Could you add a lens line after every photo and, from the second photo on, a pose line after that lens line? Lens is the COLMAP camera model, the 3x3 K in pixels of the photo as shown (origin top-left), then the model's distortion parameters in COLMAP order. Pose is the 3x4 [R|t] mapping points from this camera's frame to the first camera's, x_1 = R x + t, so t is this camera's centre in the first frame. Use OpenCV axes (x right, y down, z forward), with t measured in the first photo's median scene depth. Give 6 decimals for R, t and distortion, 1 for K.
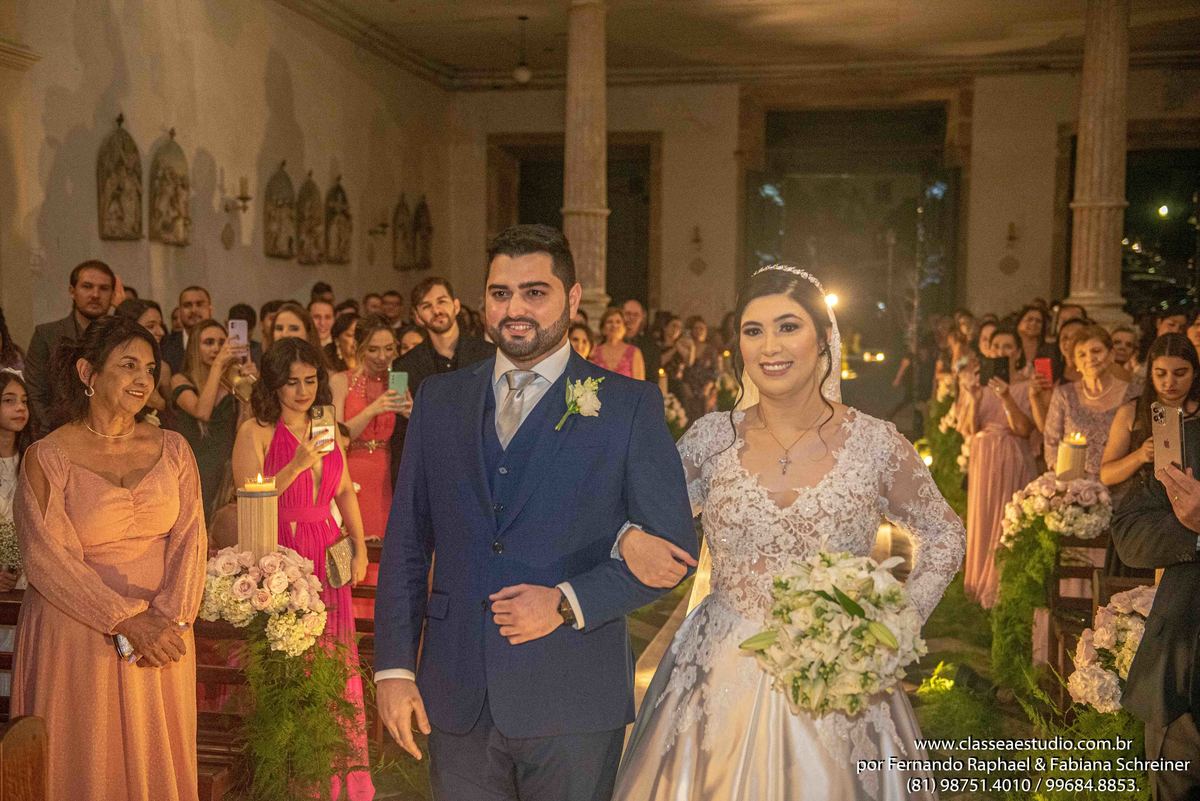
lens RADIAL K [[1330.8, 0, 600.0], [0, 1330.8, 400.5], [0, 0, 1]] dist [0.082331, 0.014189]
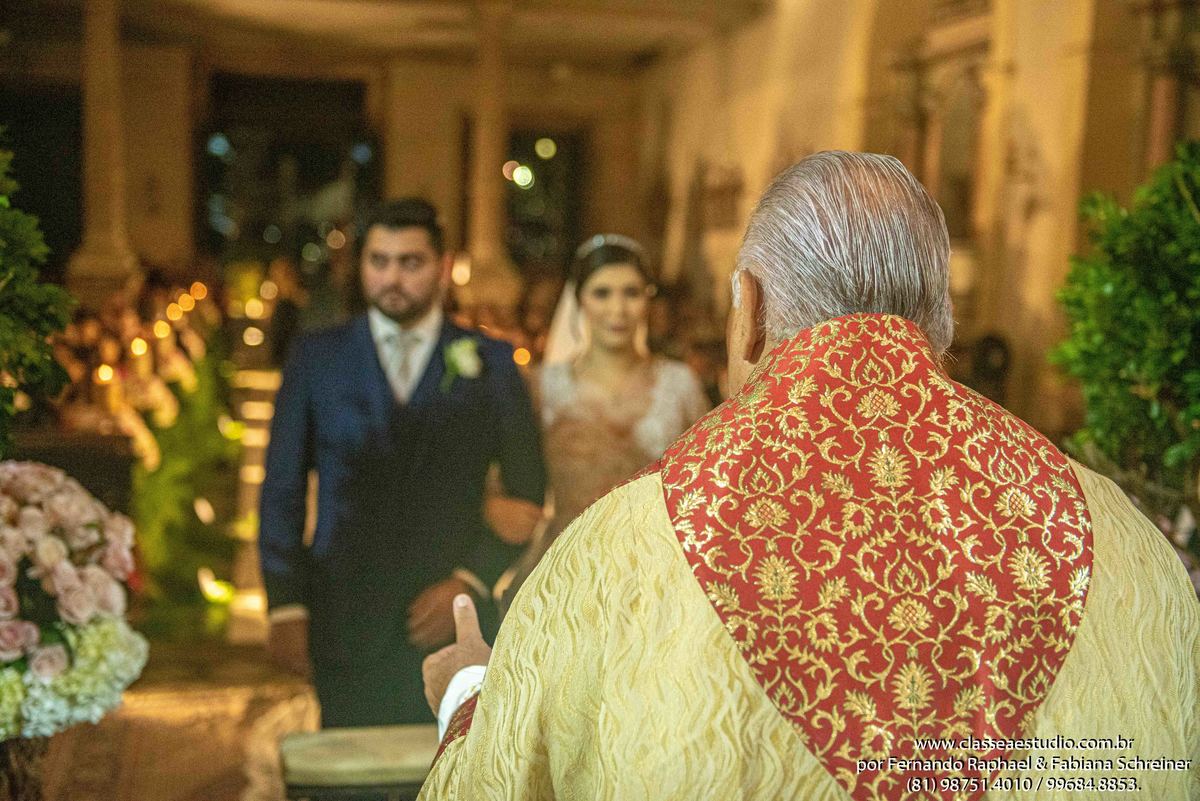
lens RADIAL K [[1558.1, 0, 600.0], [0, 1558.1, 400.5], [0, 0, 1]] dist [0.176623, -0.002824]
pose [[0.910662, -0.024985, 0.412397, -0.206338], [0.009871, 0.999201, 0.038739, 0.016576], [-0.413035, -0.031207, 0.910180, -0.550281]]
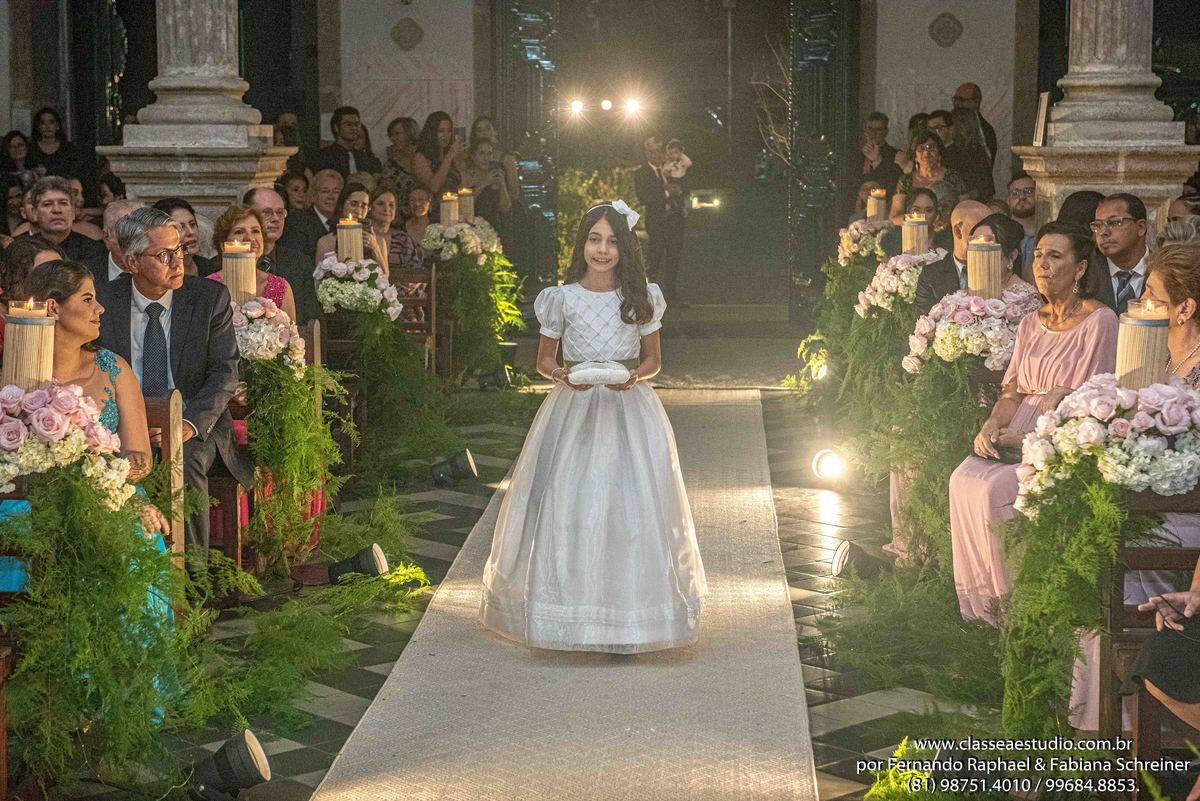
lens RADIAL K [[2287.8, 0, 600.0], [0, 2287.8, 400.5], [0, 0, 1]] dist [0.099520, -0.164438]
pose [[0.987150, -0.030272, 0.156901, -0.001875], [0.022491, 0.998439, 0.051128, 0.006149], [-0.158204, -0.046942, 0.986290, 0.063603]]
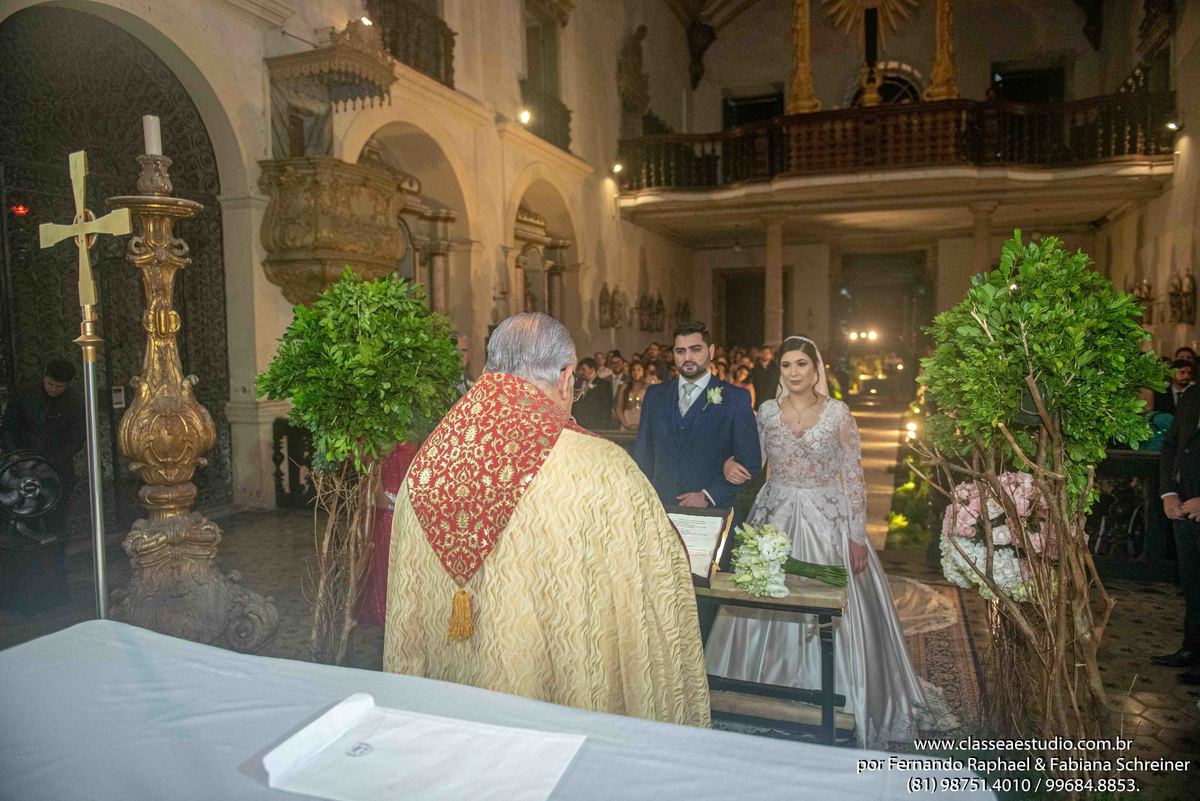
lens RADIAL K [[823.5, 0, 600.0], [0, 823.5, 400.5], [0, 0, 1]] dist [-0.040534, -0.004535]
pose [[0.989027, -0.008562, -0.147485, -0.109952], [0.009207, 0.999951, 0.003694, 0.019445], [0.147446, -0.005012, 0.989057, -0.592072]]
